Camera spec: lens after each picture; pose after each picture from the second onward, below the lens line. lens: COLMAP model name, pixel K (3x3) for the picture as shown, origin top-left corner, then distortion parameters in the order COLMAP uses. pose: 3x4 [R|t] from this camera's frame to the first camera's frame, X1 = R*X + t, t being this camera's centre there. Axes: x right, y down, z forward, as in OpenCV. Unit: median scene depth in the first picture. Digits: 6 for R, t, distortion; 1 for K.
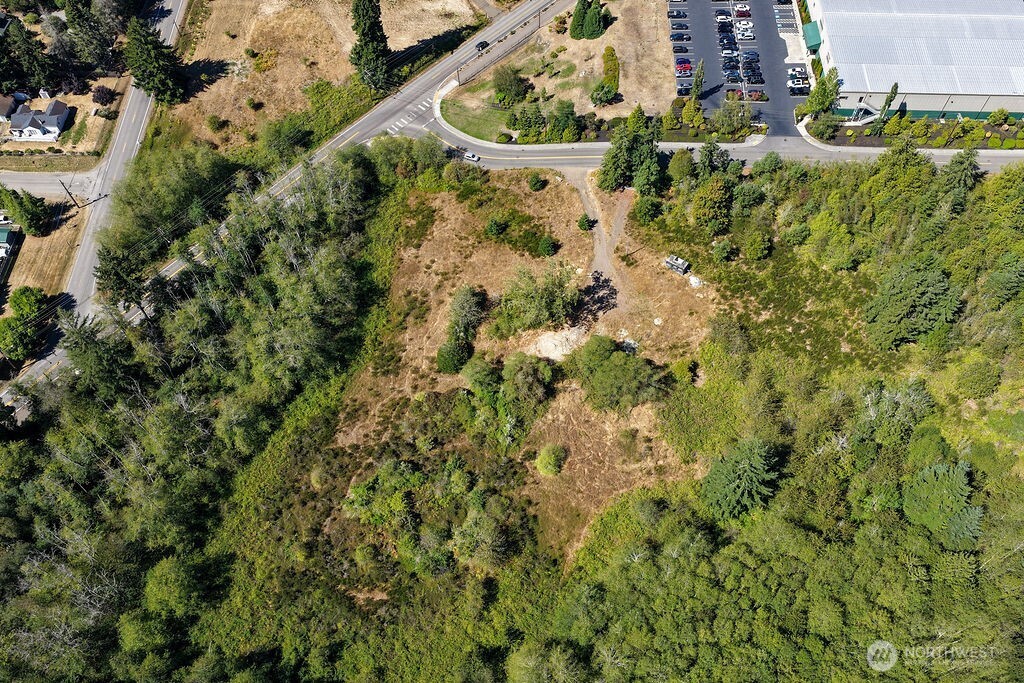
lens RADIAL K [[849.2, 0, 513.8], [0, 849.2, 346.6], [0, 0, 1]] dist [-0.012762, 0.037763]
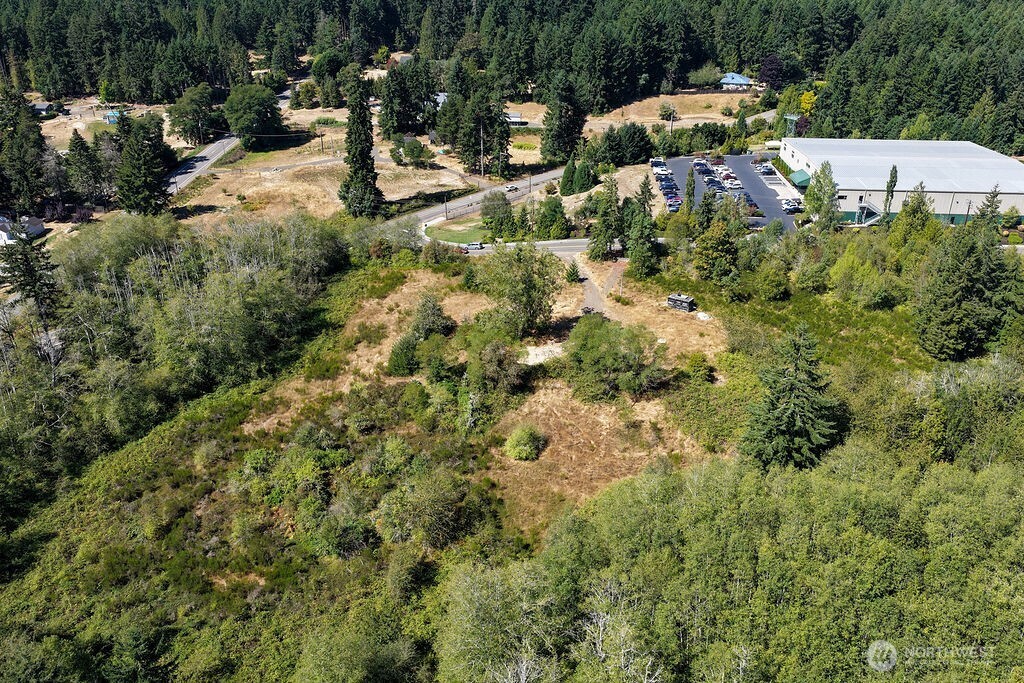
lens RADIAL K [[849.2, 0, 513.8], [0, 849.2, 346.6], [0, 0, 1]] dist [-0.012762, 0.037763]
pose [[0.999693, 0.017705, -0.017348, 0.043631], [-0.024189, 0.849664, -0.526770, 0.434791], [0.005414, 0.527027, 0.849831, 0.323527]]
